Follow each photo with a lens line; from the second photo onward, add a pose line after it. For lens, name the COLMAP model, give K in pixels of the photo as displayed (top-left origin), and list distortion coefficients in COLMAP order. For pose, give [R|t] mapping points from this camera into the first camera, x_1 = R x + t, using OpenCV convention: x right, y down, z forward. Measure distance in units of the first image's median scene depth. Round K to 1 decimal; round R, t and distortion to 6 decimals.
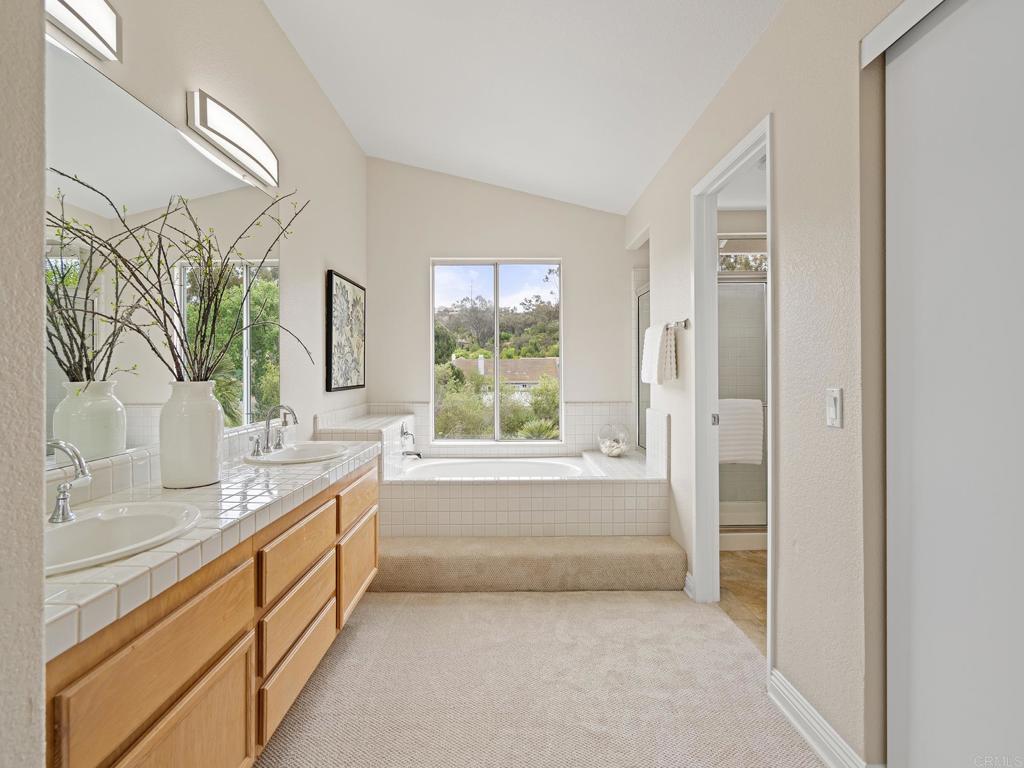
lens RADIAL K [[465.1, 0, 508.5], [0, 465.1, 373.2], [0, 0, 1]] dist [-0.008180, 0.002467]
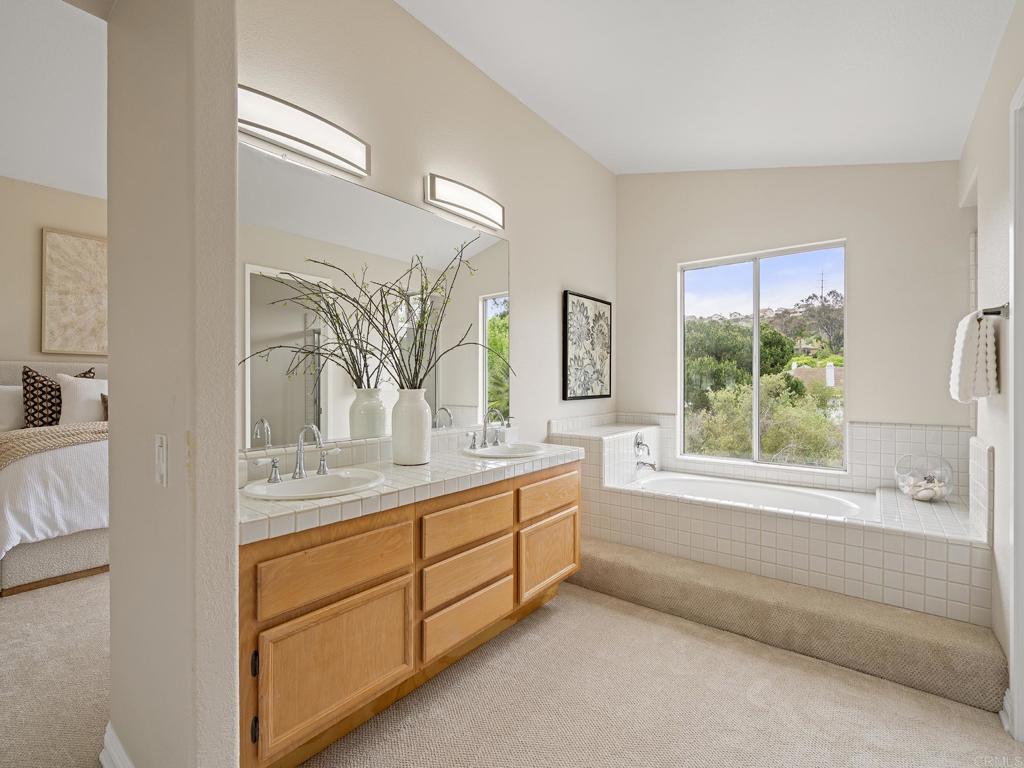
lens RADIAL K [[465.1, 0, 515.4], [0, 465.1, 385.6], [0, 0, 1]] dist [-0.008180, 0.002467]
pose [[0.784781, 0.006535, -0.619739, 0.240072], [-0.004032, 0.999977, 0.005439, -0.000858], [0.619761, -0.001770, 0.784789, 0.057716]]
